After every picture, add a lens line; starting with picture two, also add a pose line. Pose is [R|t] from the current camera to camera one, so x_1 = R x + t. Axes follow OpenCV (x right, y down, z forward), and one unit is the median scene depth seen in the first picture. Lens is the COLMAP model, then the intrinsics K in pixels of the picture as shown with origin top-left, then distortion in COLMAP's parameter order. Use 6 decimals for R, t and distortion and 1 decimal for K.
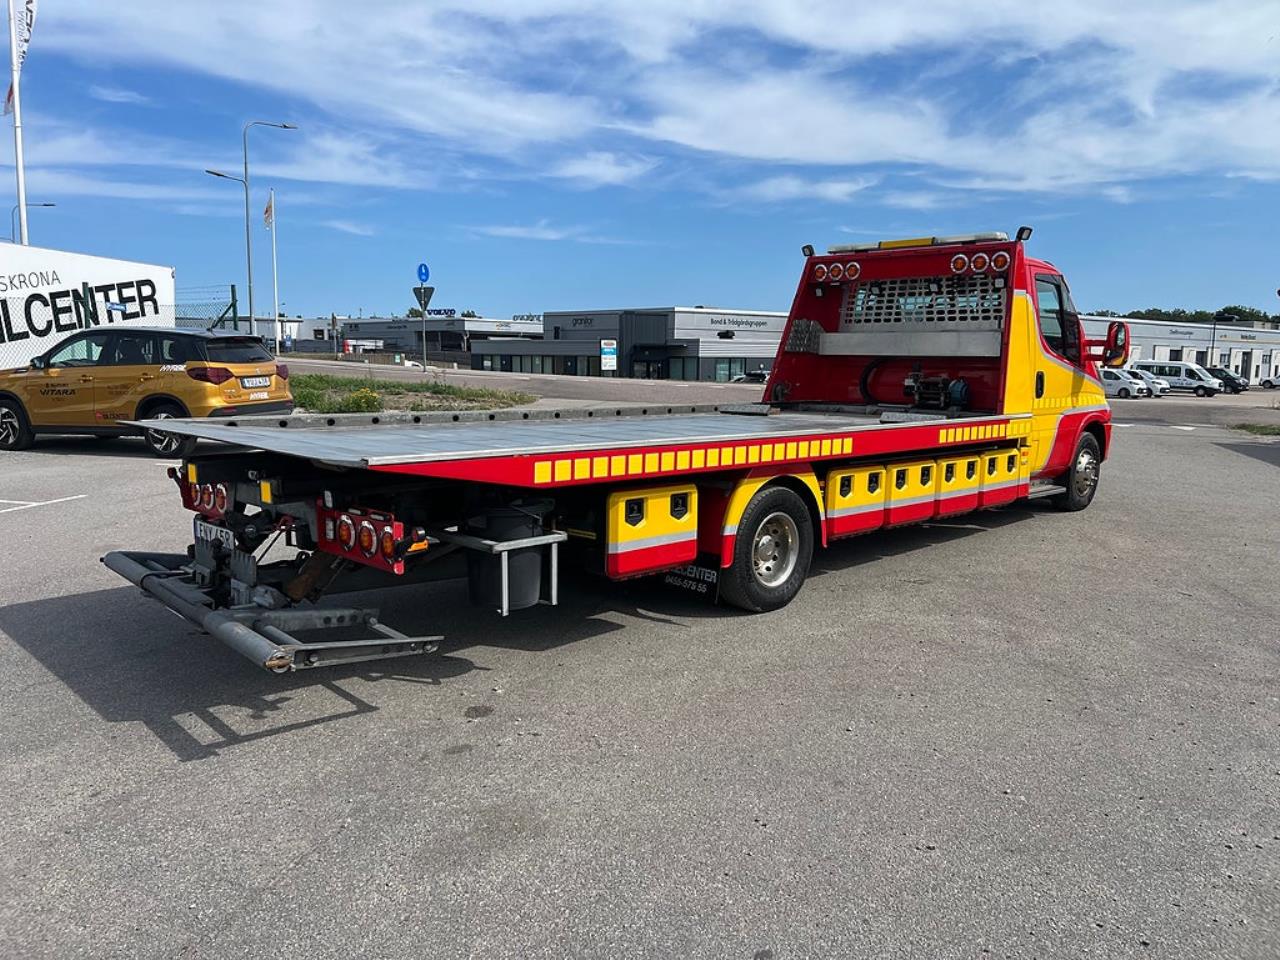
lens RADIAL K [[962.0, 0, 637.5], [0, 962.0, 469.4], [0, 0, 1]] dist [0.045169, -0.045413]
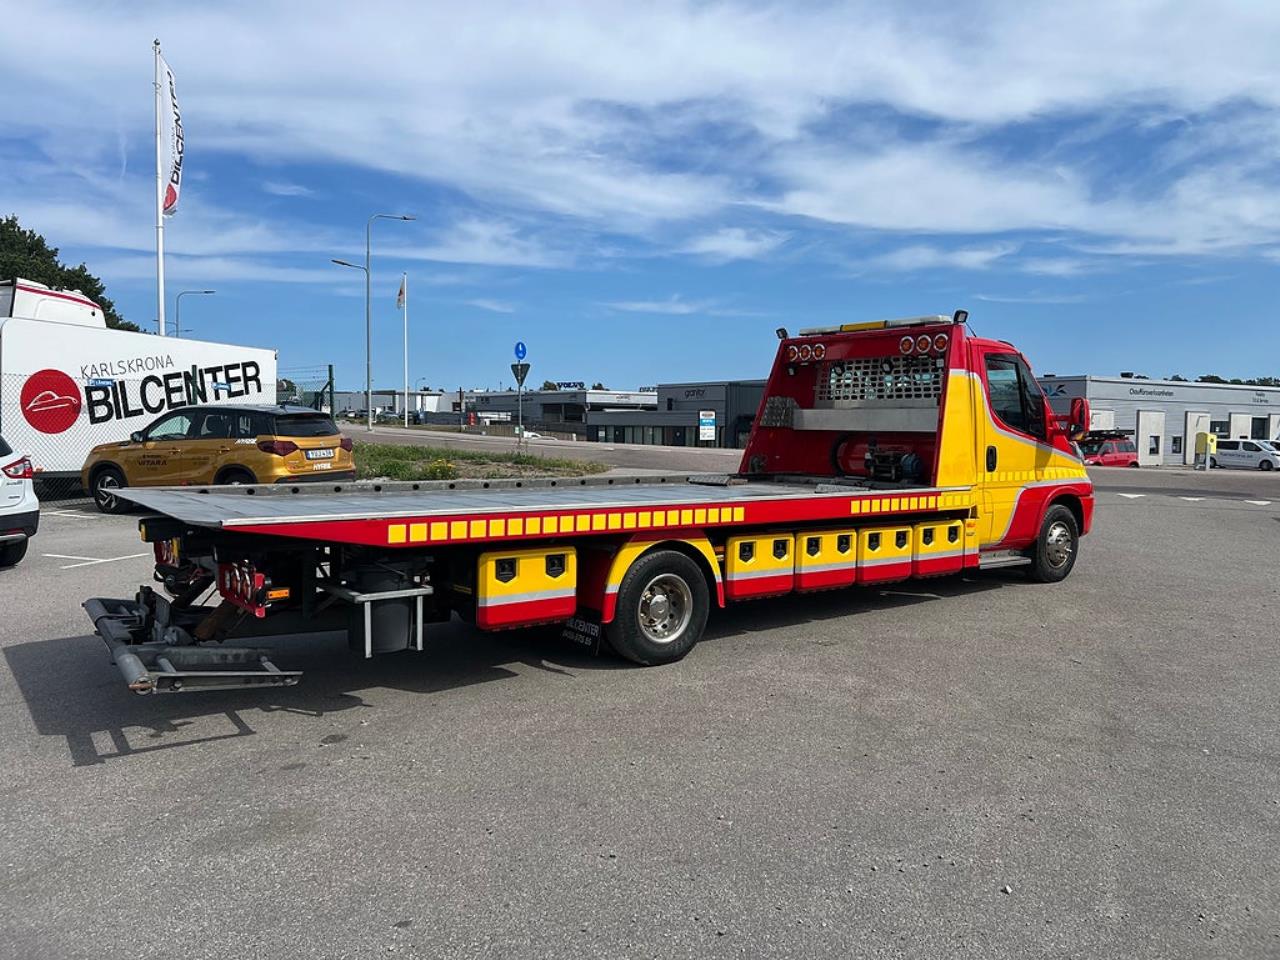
lens RADIAL K [[958.9, 0, 649.1], [0, 958.9, 475.9], [0, 0, 1]] dist [0.051400, -0.055364]
pose [[0.992429, 0.004202, -0.122746, 0.161431], [-0.012223, 0.997832, -0.064661, 0.001987], [0.122208, 0.065672, 0.990329, -0.060192]]
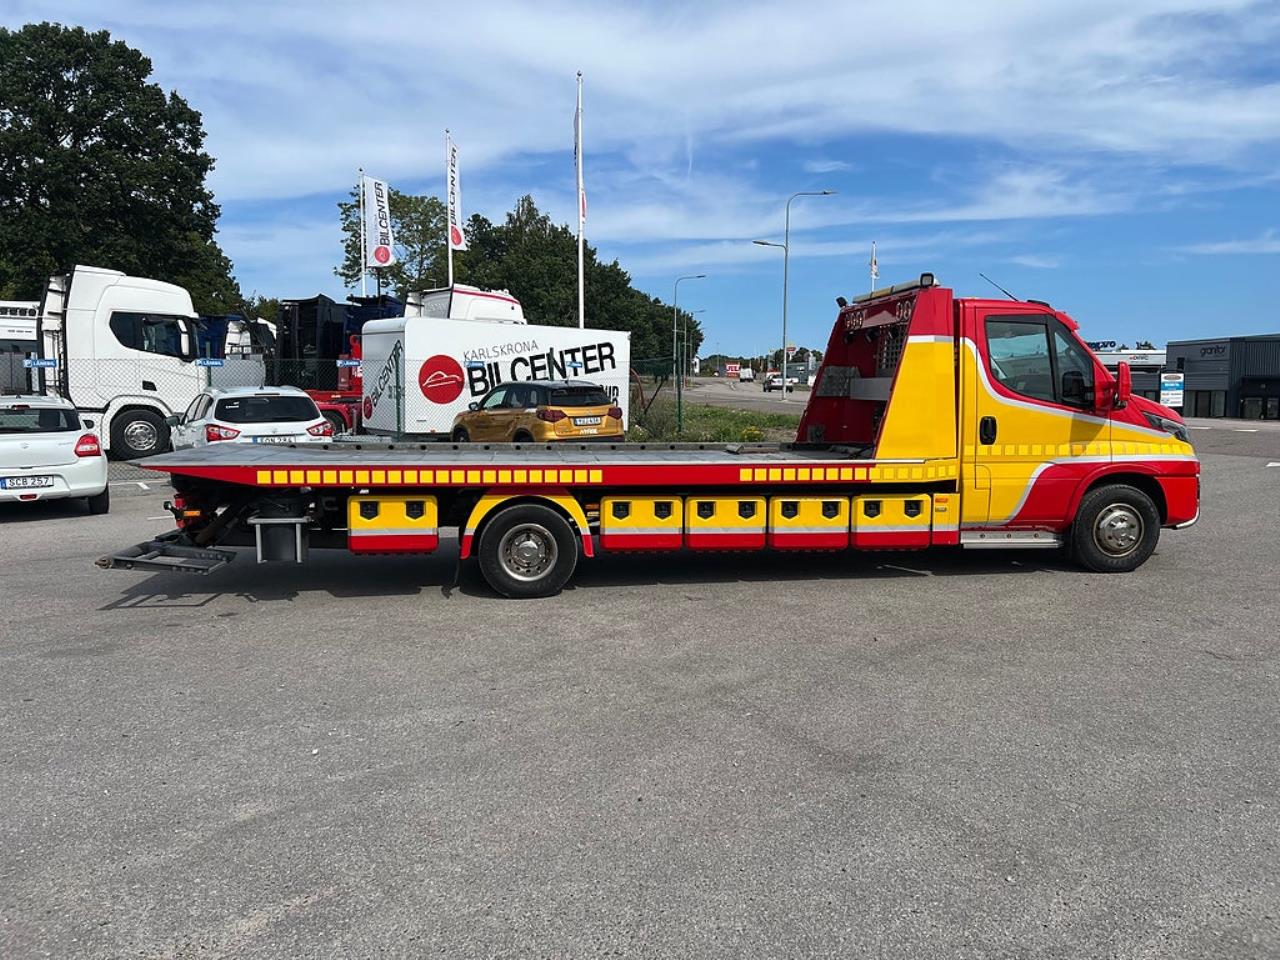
lens RADIAL K [[956.2, 0, 648.7], [0, 956.2, 483.0], [0, 0, 1]] dist [0.067852, -0.082054]
pose [[0.790087, 0.046862, -0.611201, 0.665066], [-0.061698, 0.998090, -0.003231, -0.010613], [0.609882, 0.040263, 0.791469, 0.038591]]
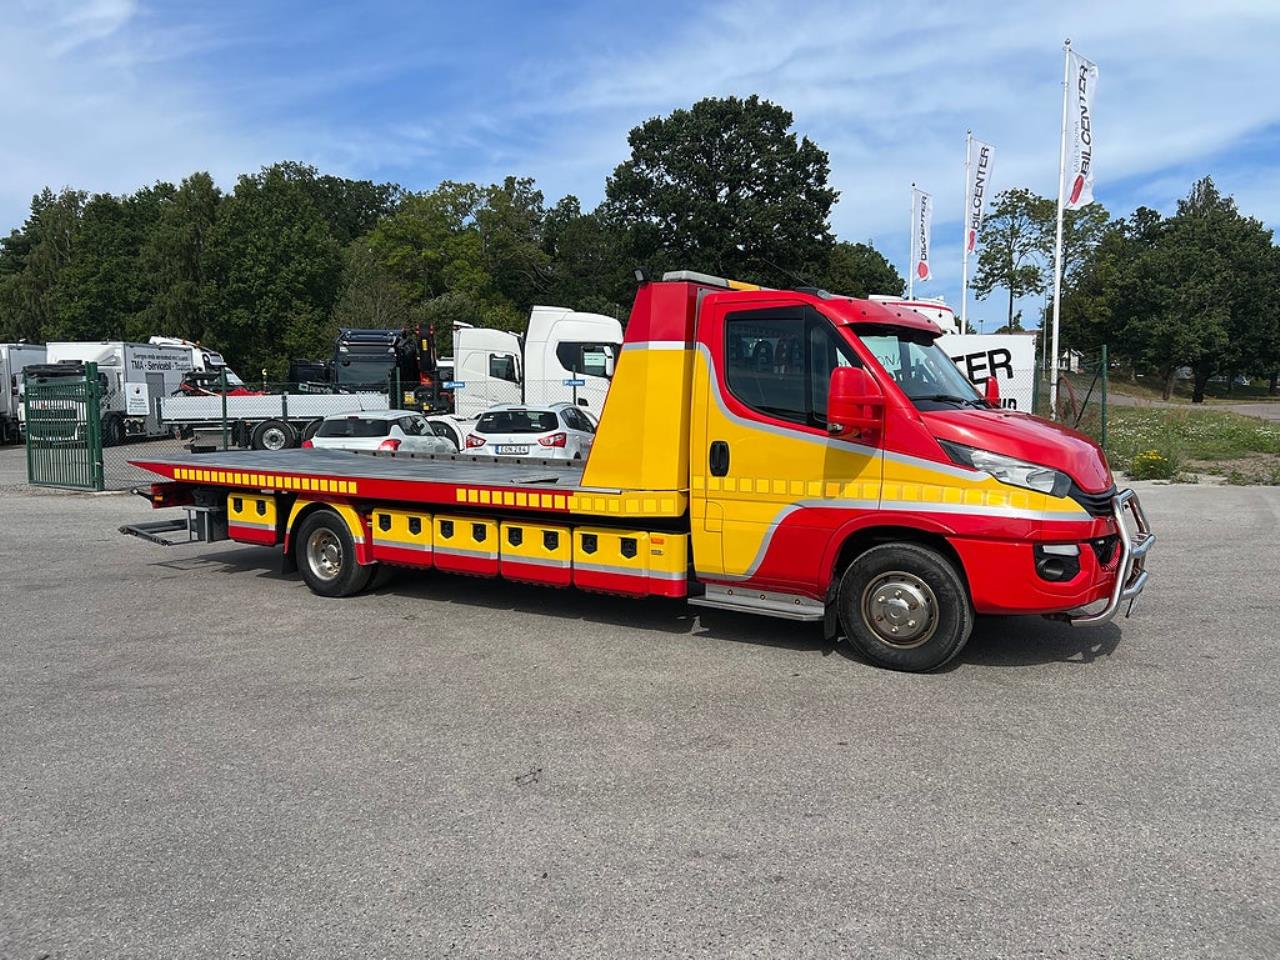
lens RADIAL K [[958.9, 0, 649.1], [0, 958.9, 475.9], [0, 0, 1]] dist [0.051400, -0.055364]
pose [[0.218157, 0.060797, -0.974018, 1.022559], [-0.109952, 0.993234, 0.037369, -0.086614], [0.969700, 0.098943, 0.223366, 0.706732]]
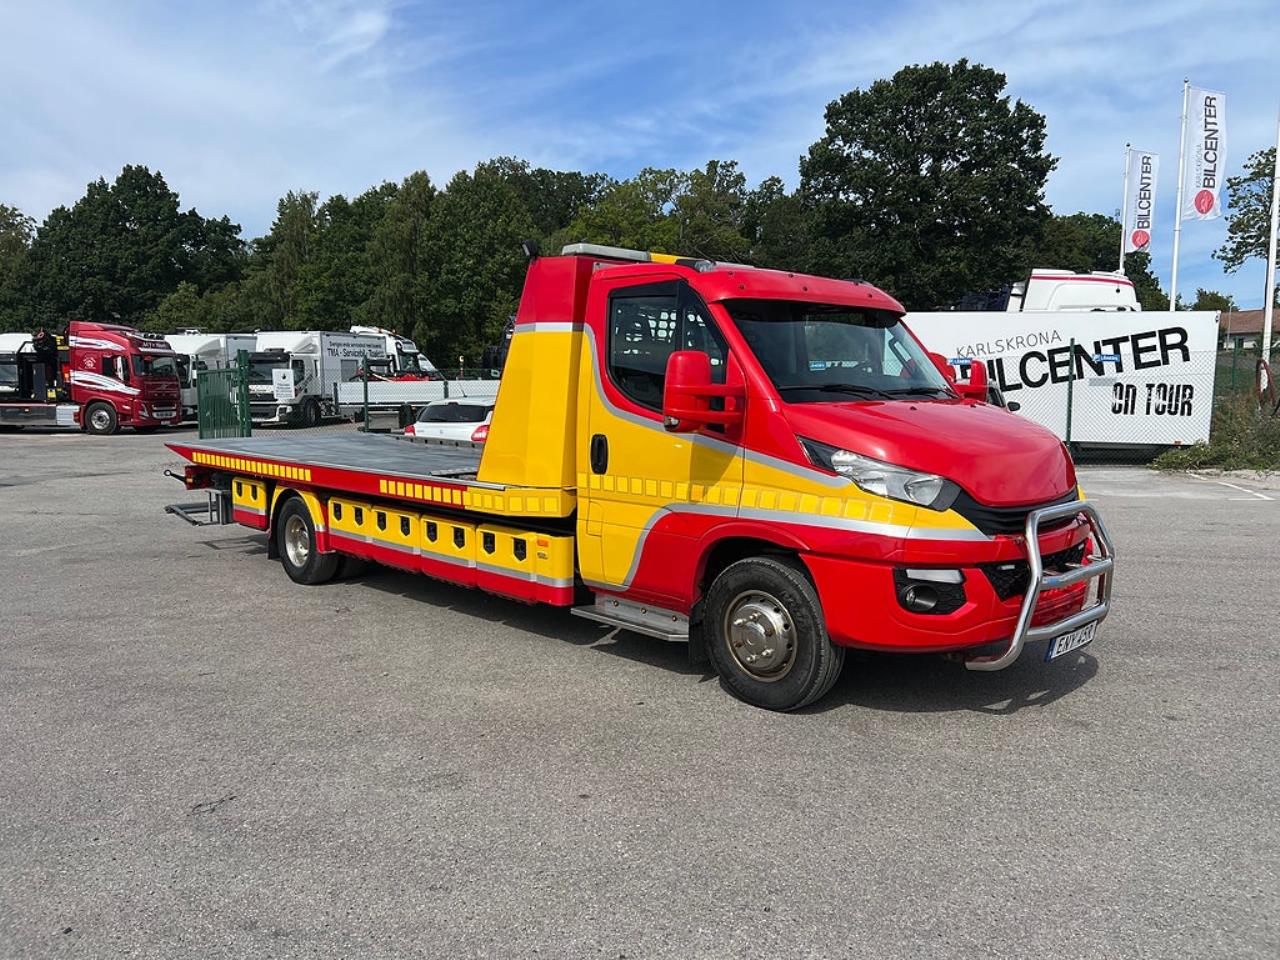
lens RADIAL K [[958.9, 0, 649.1], [0, 958.9, 475.9], [0, 0, 1]] dist [0.051400, -0.055364]
pose [[-0.000643, 0.078653, -0.996902, 0.978318], [-0.117703, 0.989966, 0.078181, -0.116207], [0.993049, 0.117389, 0.008621, 0.931839]]
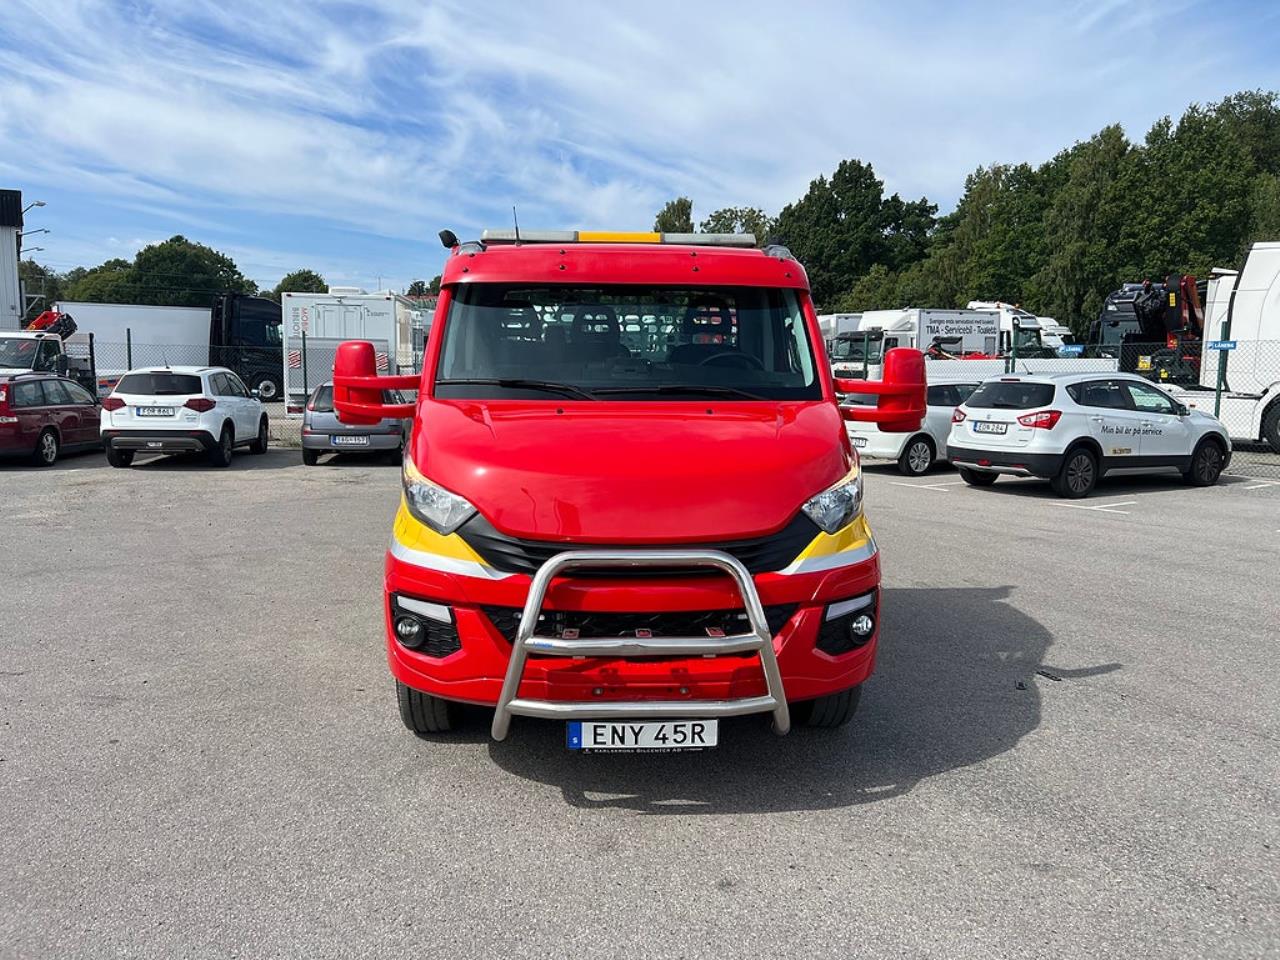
lens RADIAL K [[962.0, 0, 637.5], [0, 962.0, 469.4], [0, 0, 1]] dist [0.045169, -0.045413]
pose [[-0.661338, 0.065032, -0.747264, 0.751716], [-0.108053, 0.977584, 0.180705, -0.185397], [0.742265, 0.200251, -0.639486, 1.386209]]
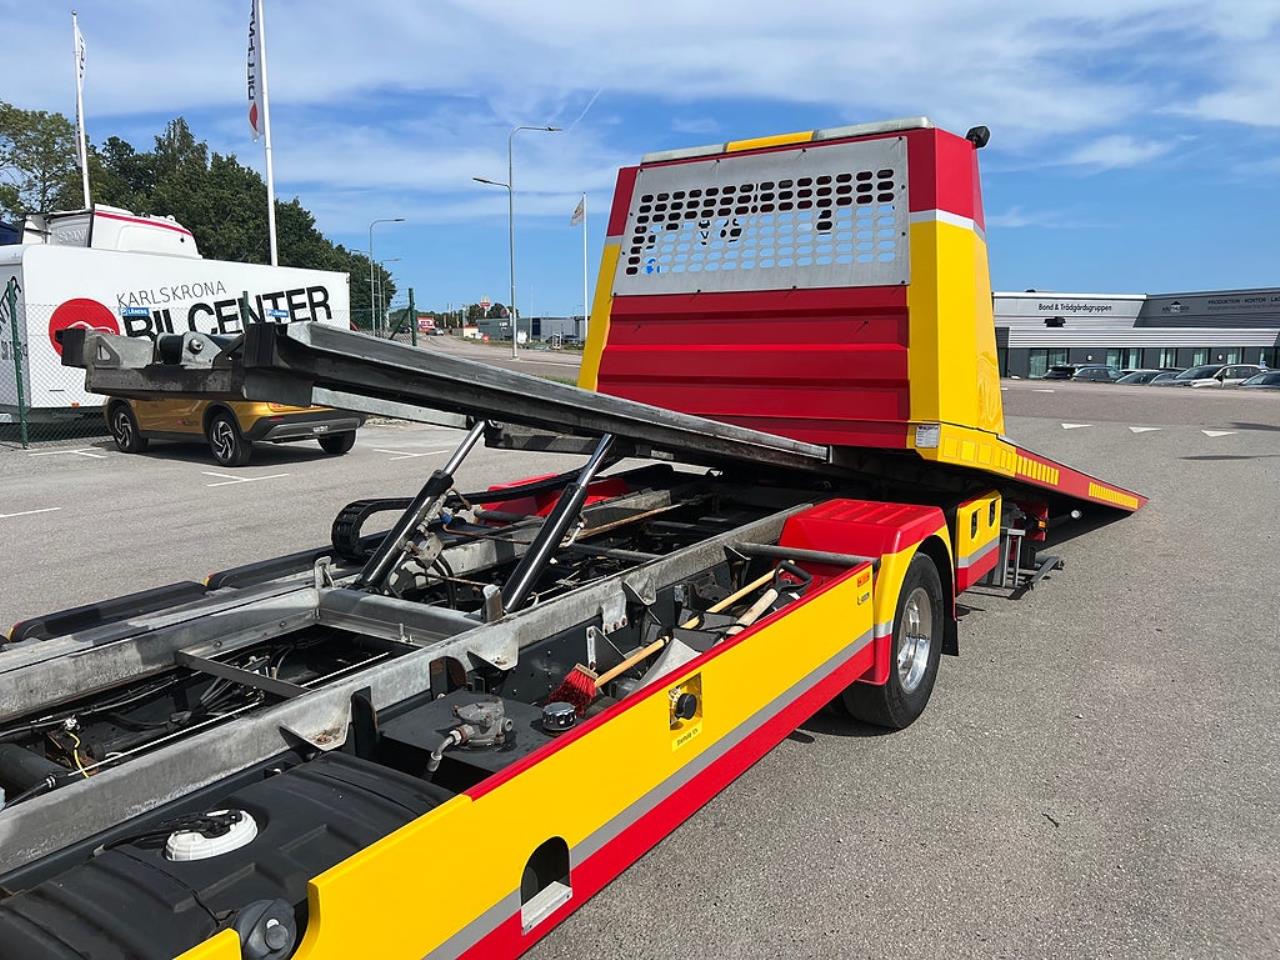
lens RADIAL K [[964.8, 0, 650.9], [0, 964.8, 482.2], [0, 0, 1]] dist [0.048689, -0.055371]
pose [[0.941182, 0.035096, -0.336072, 0.358719], [-0.028184, 0.999279, 0.025424, -0.045229], [0.336722, -0.014457, 0.941493, 0.280188]]
